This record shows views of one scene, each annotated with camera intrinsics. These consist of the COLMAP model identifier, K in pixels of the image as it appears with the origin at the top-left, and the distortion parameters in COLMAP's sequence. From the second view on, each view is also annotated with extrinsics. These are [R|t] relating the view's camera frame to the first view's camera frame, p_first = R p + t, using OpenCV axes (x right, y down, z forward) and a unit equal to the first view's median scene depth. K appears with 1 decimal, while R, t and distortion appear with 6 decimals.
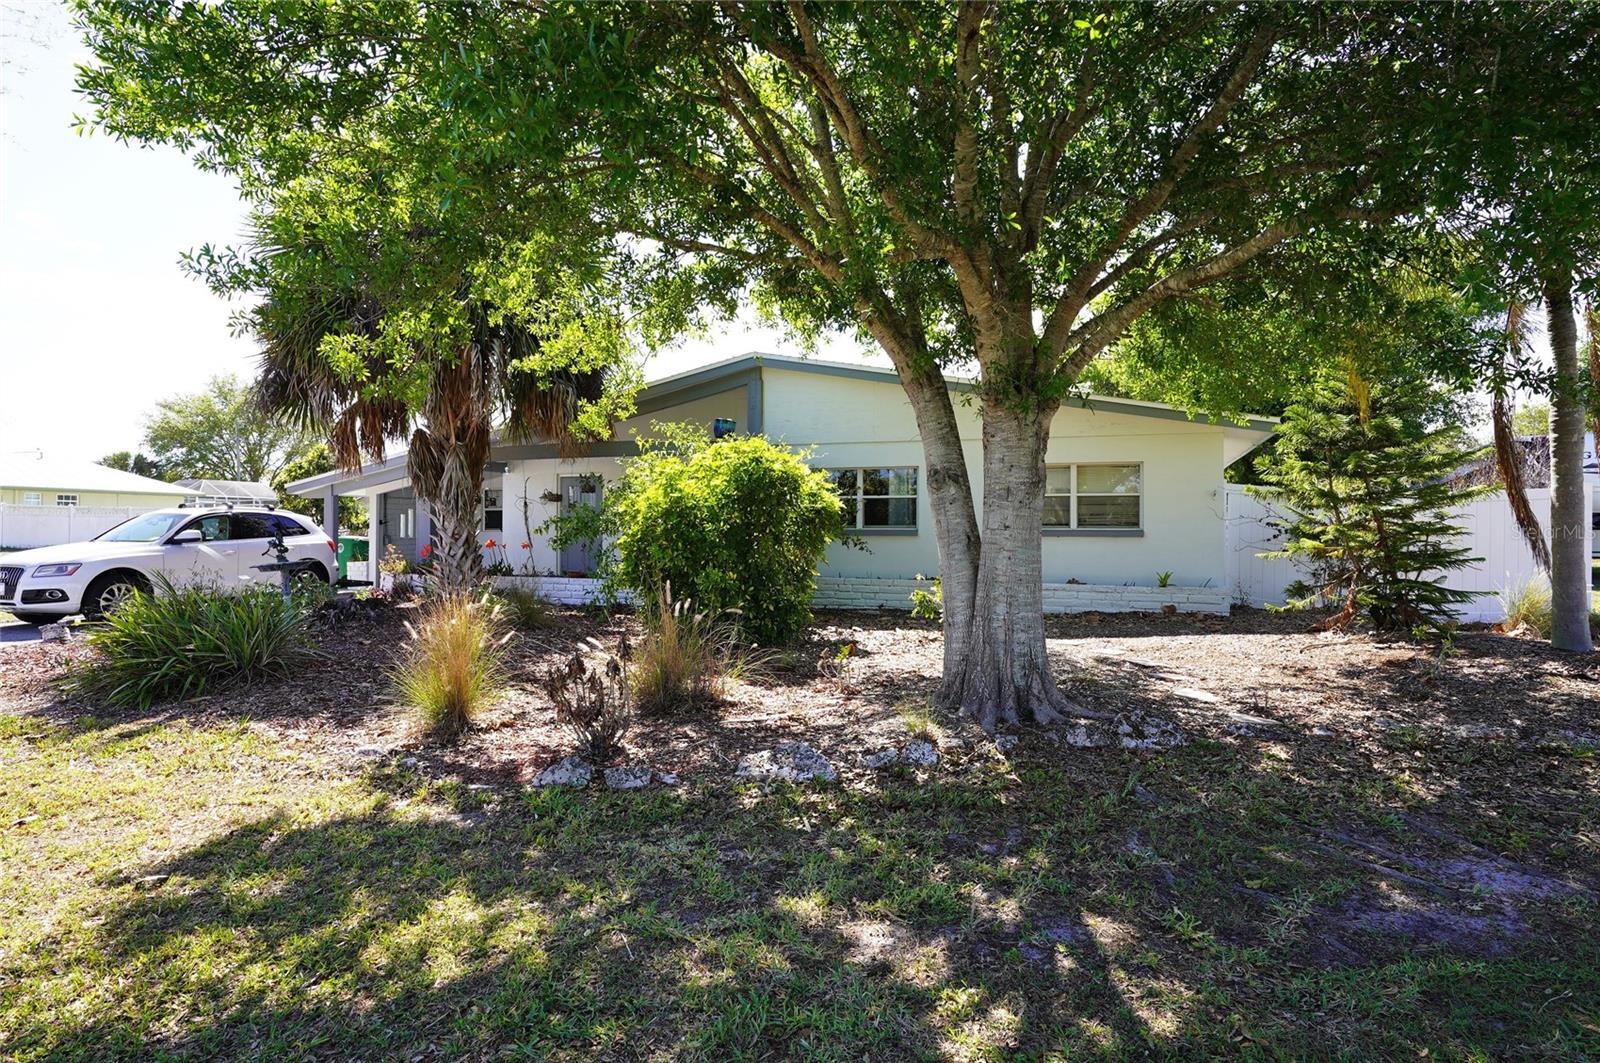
lens RADIAL K [[942.2, 0, 800.0], [0, 942.2, 531.5], [0, 0, 1]] dist [-0.085001, 0.072347]
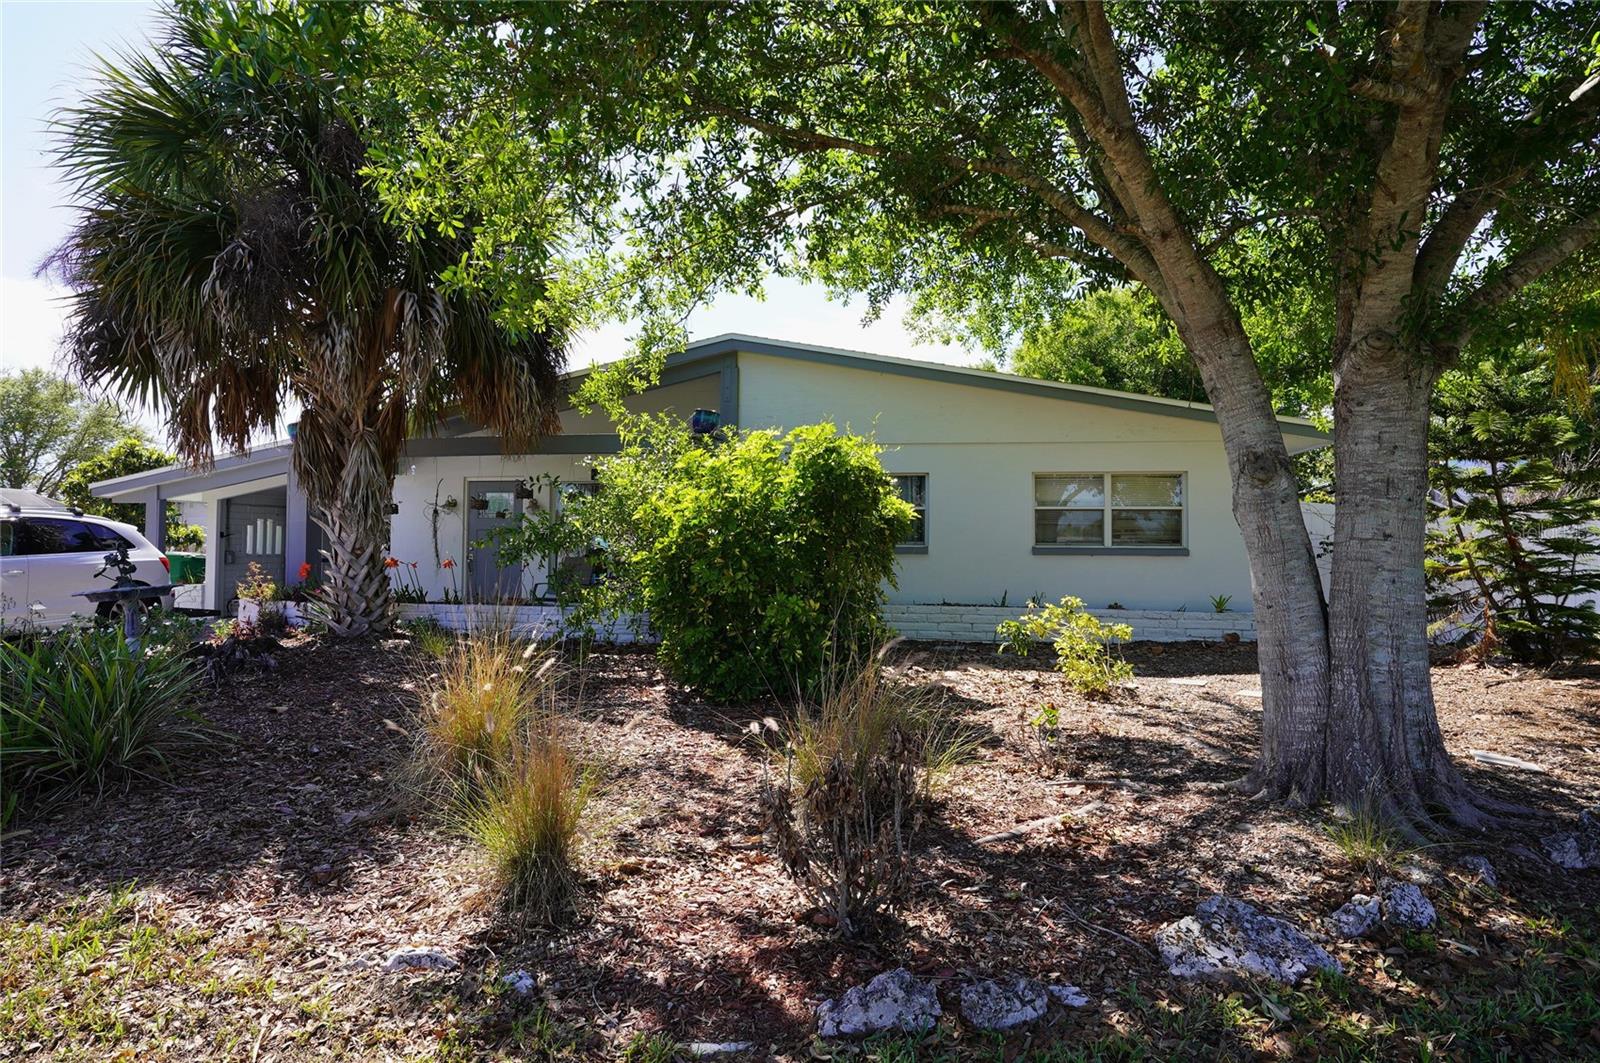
lens RADIAL K [[942.2, 0, 800.0], [0, 942.2, 531.5], [0, 0, 1]] dist [-0.085001, 0.072347]
pose [[0.984058, 0.008212, 0.177659, -0.149048], [-0.004308, 0.999741, -0.022348, 0.004115], [-0.177797, 0.021227, 0.983838, 0.192091]]
